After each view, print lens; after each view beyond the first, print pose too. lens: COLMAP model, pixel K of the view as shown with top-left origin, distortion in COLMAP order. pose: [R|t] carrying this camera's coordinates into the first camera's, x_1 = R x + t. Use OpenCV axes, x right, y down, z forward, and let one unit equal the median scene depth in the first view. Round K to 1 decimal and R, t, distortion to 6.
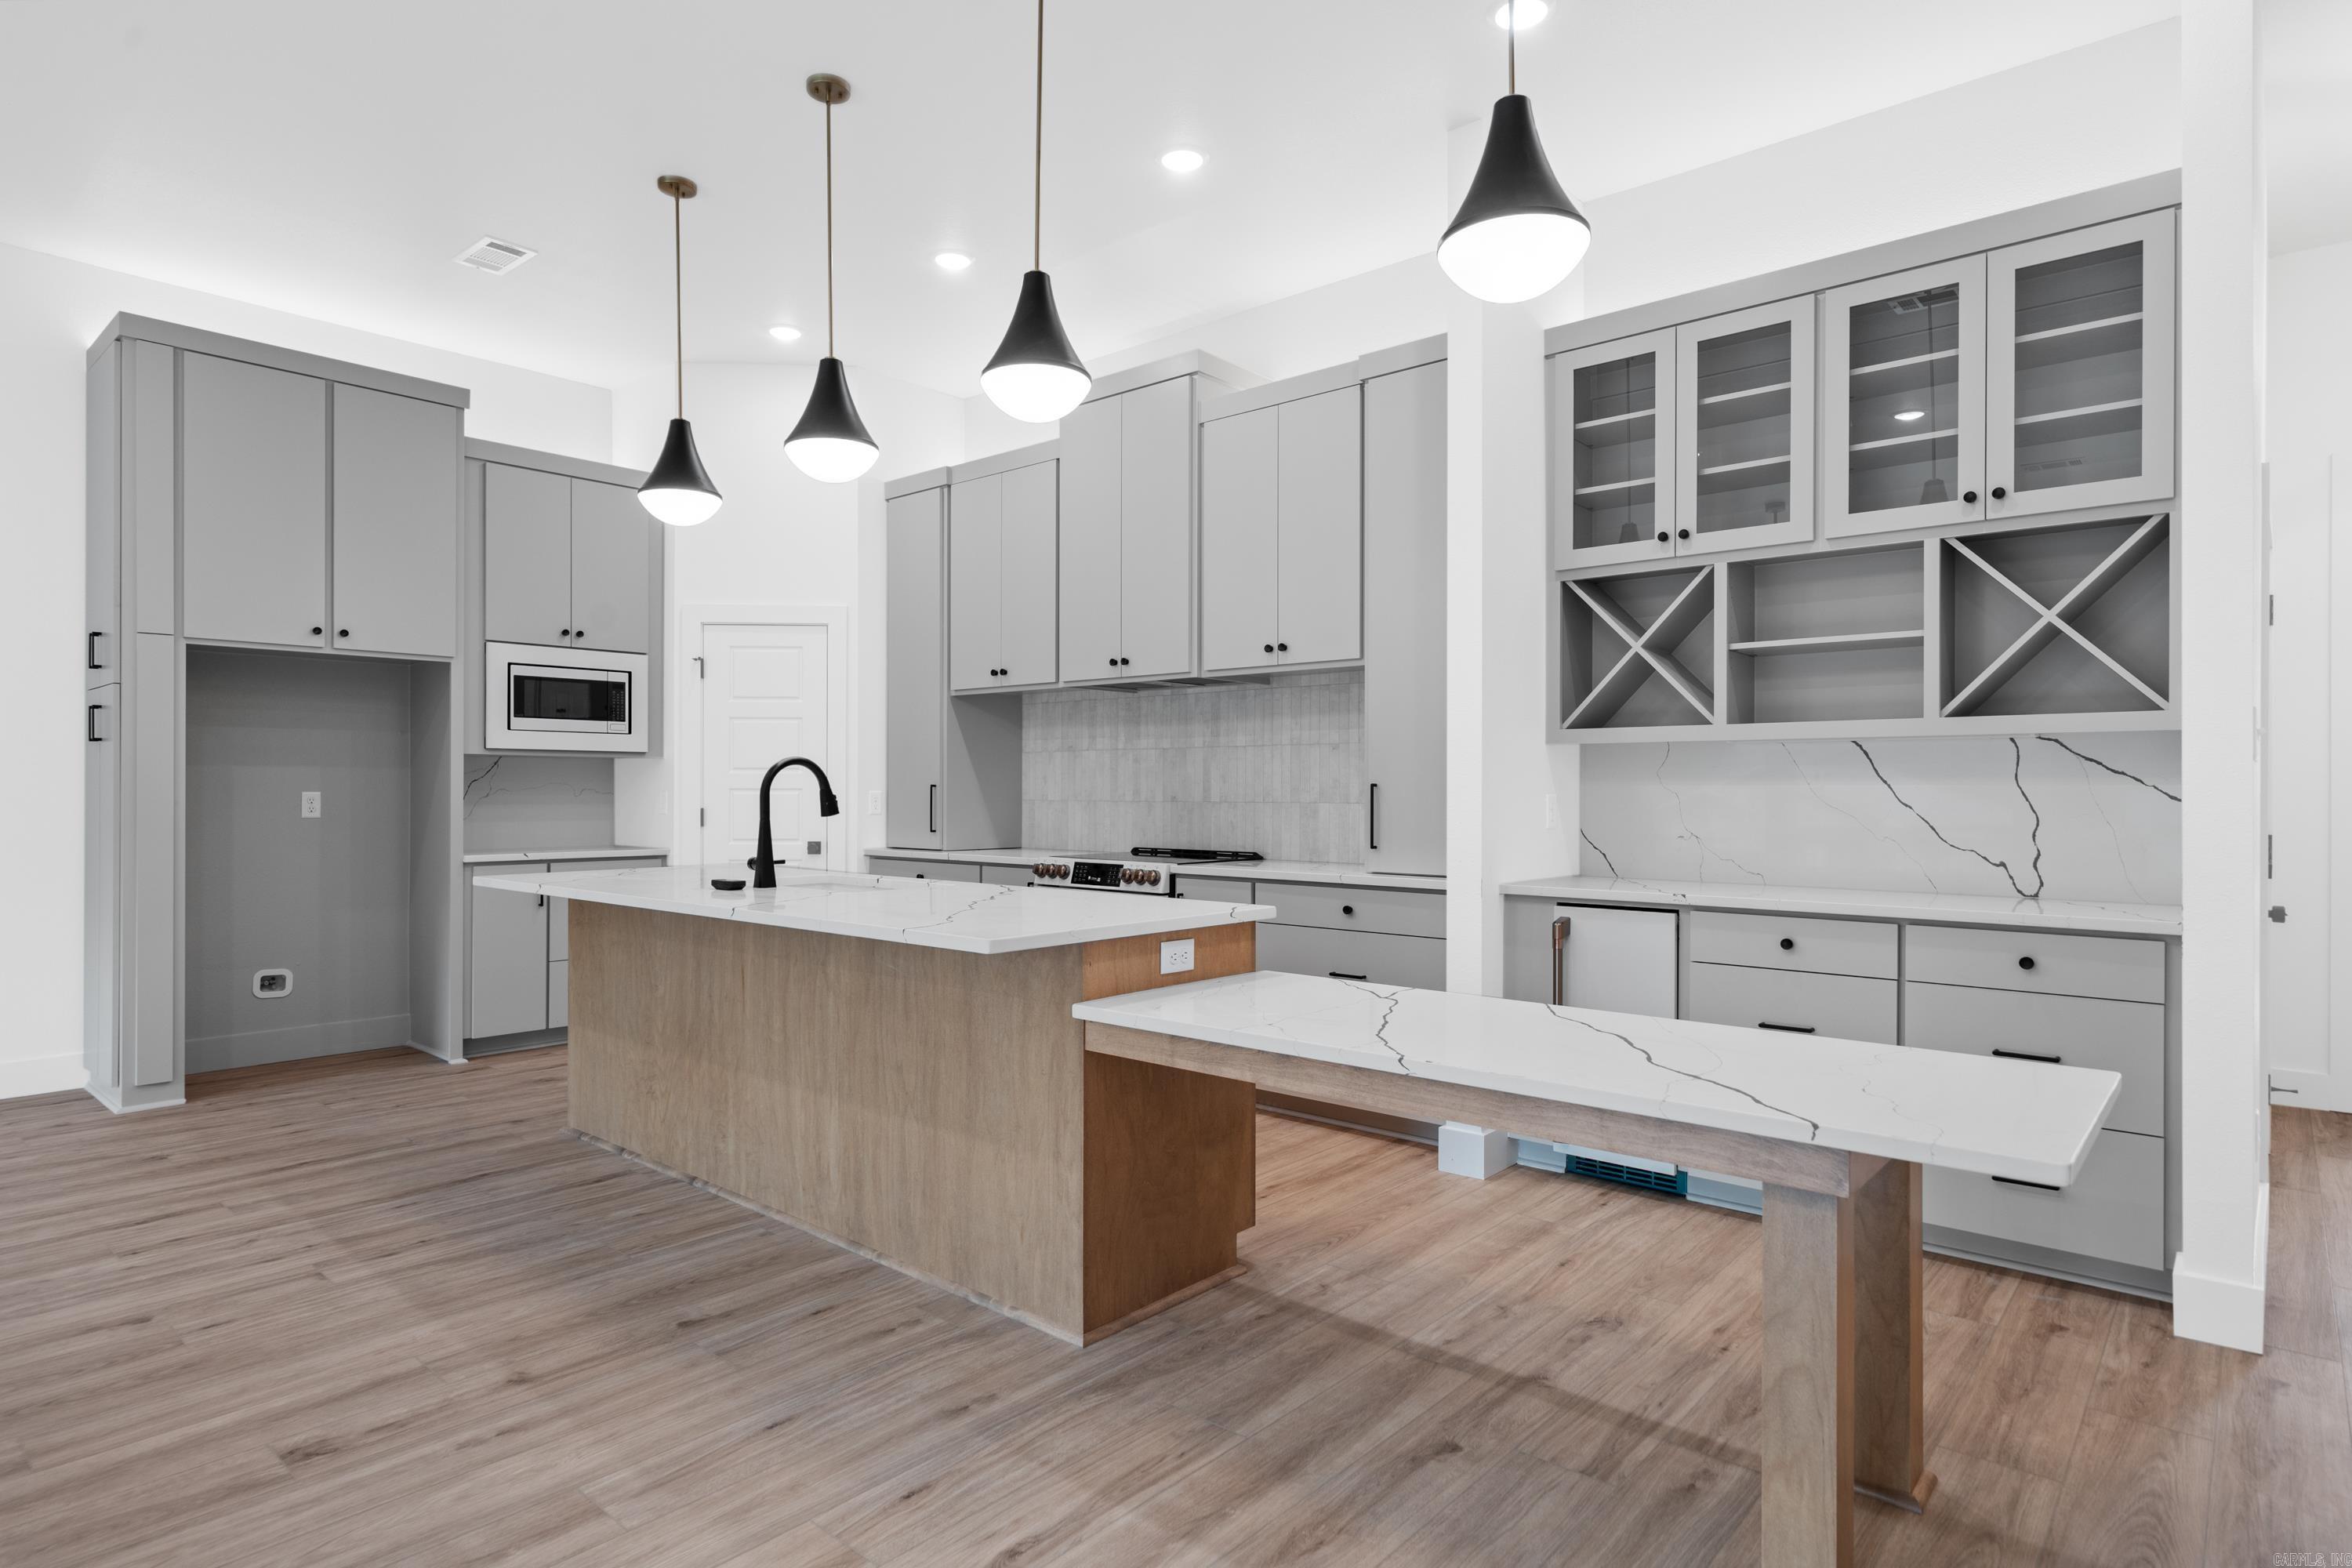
lens RADIAL K [[1251.7, 0, 1177.3], [0, 1251.7, 788.3], [0, 0, 1]] dist [0.005652, 0.000676]
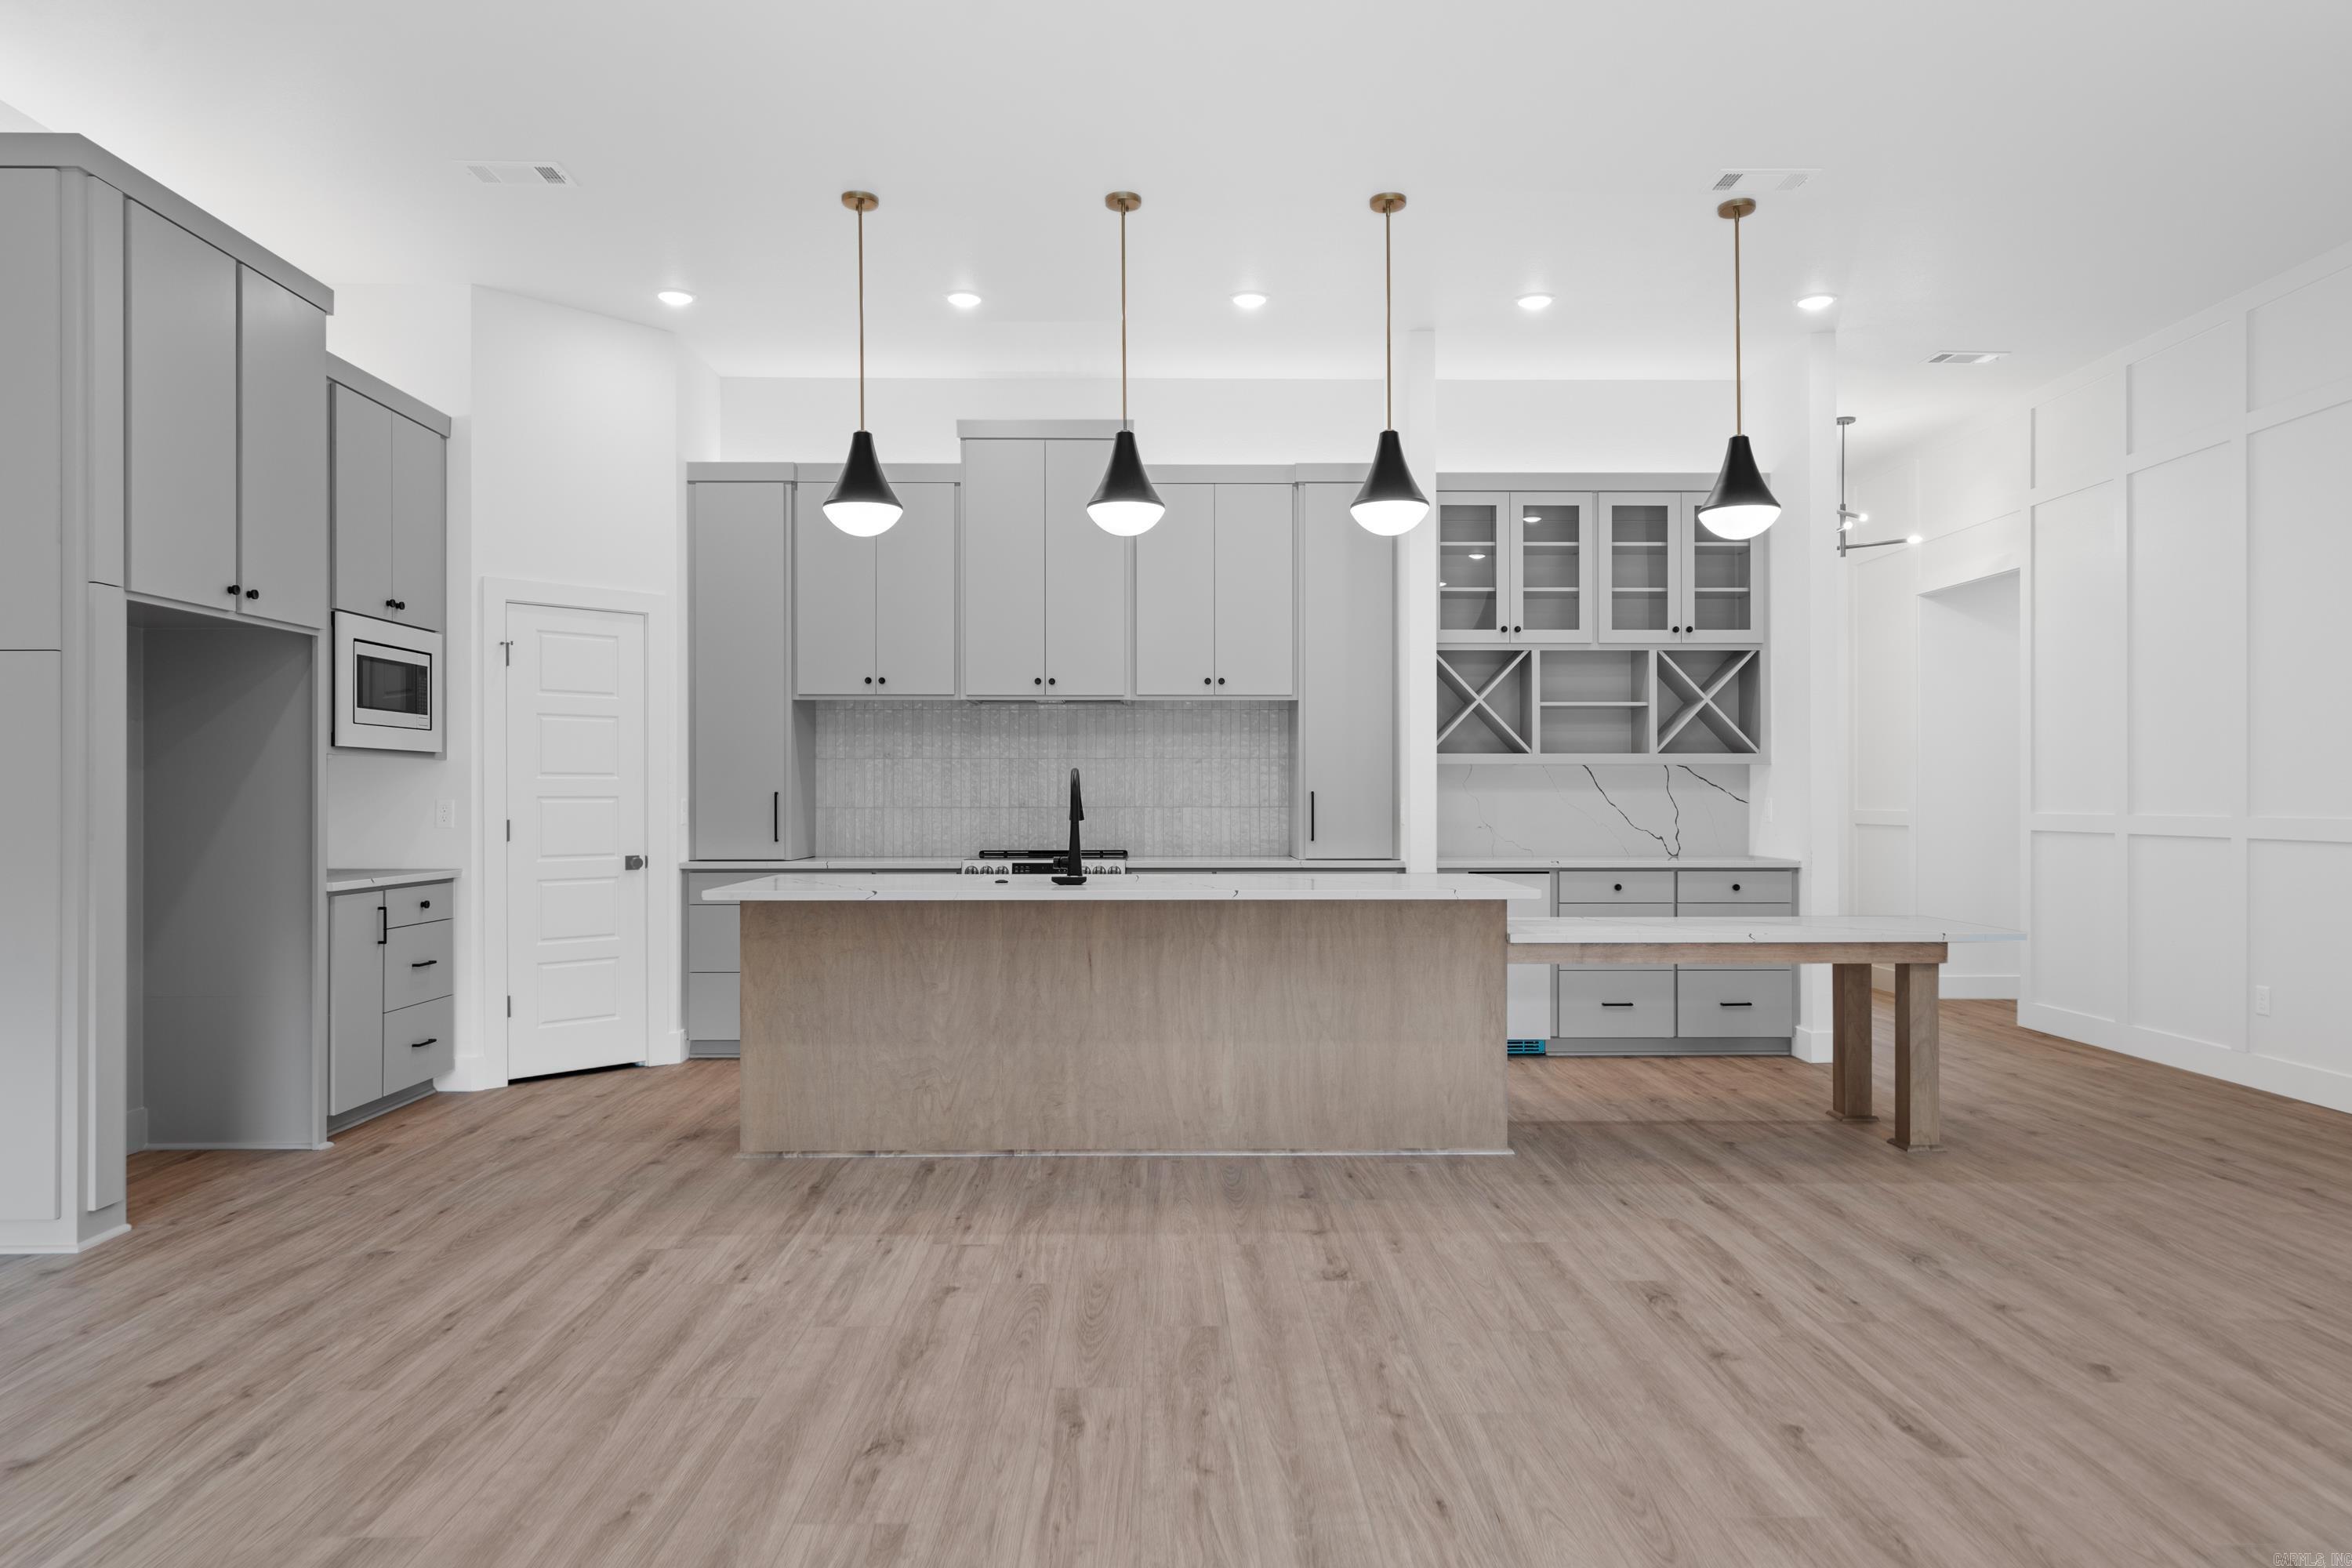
lens RADIAL K [[1446.3, 0, 1176.4], [0, 1446.3, 785.8], [0, 0, 1]] dist [0.000145, 0.003935]
pose [[0.744821, 0.001742, 0.667262, -1.161993], [0.001636, 0.999989, -0.004437, -0.003512], [-0.667262, 0.004396, 0.744810, -0.045562]]
